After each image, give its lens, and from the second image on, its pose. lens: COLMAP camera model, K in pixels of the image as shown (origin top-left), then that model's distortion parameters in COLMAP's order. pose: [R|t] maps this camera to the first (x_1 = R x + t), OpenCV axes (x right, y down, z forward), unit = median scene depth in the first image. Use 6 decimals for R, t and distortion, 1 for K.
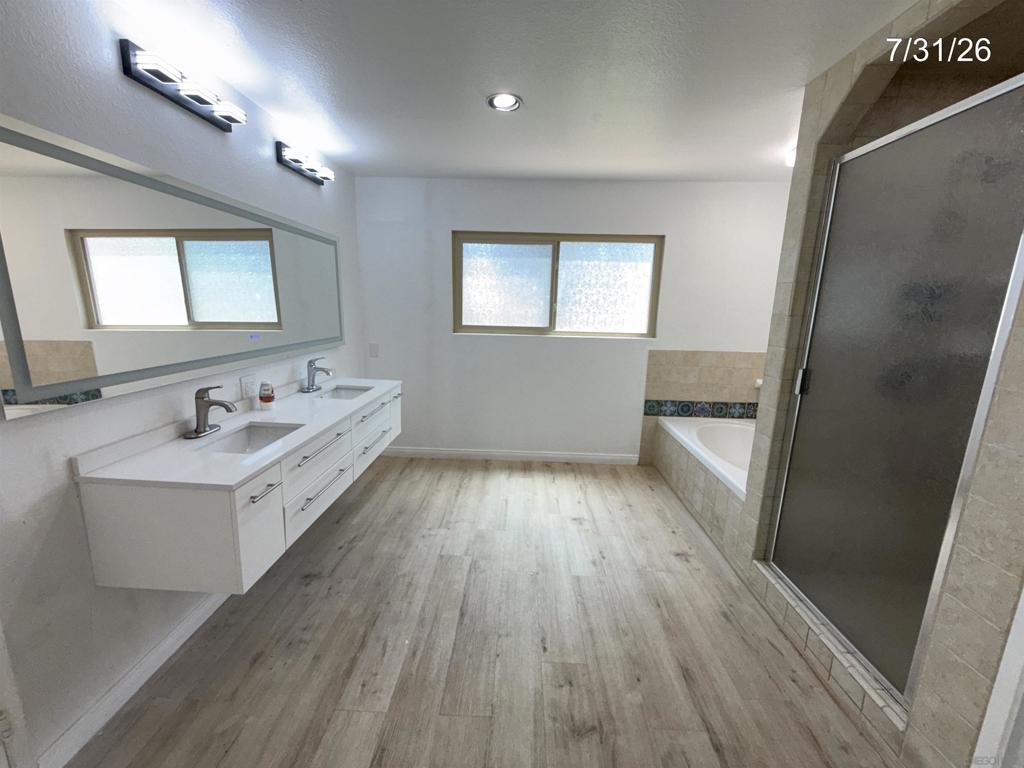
lens RADIAL K [[408.5, 0, 508.9], [0, 408.5, 384.7], [0, 0, 1]] dist [0.000460, 0.000430]
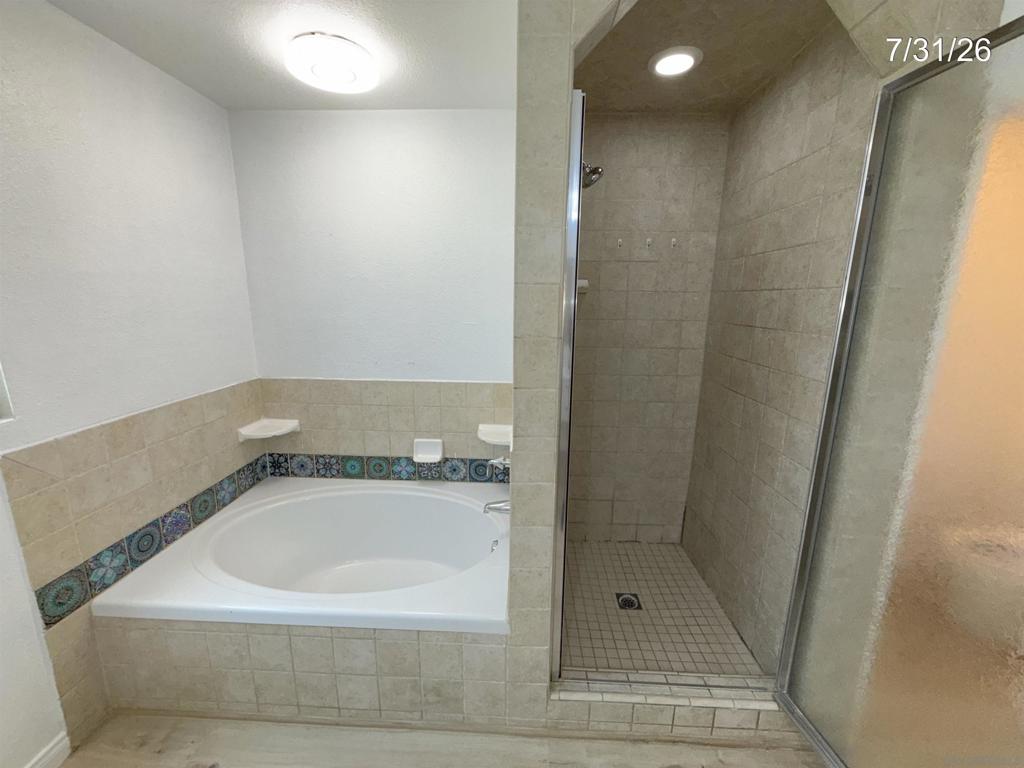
lens RADIAL K [[408.5, 0, 509.4], [0, 408.5, 384.2], [0, 0, 1]] dist [0.000460, 0.000430]
pose [[0.002860, -0.226862, 0.973923, 0.034690], [0.189517, 0.956399, 0.222223, -0.133035], [-0.981873, 0.183940, 0.045730, 0.555858]]
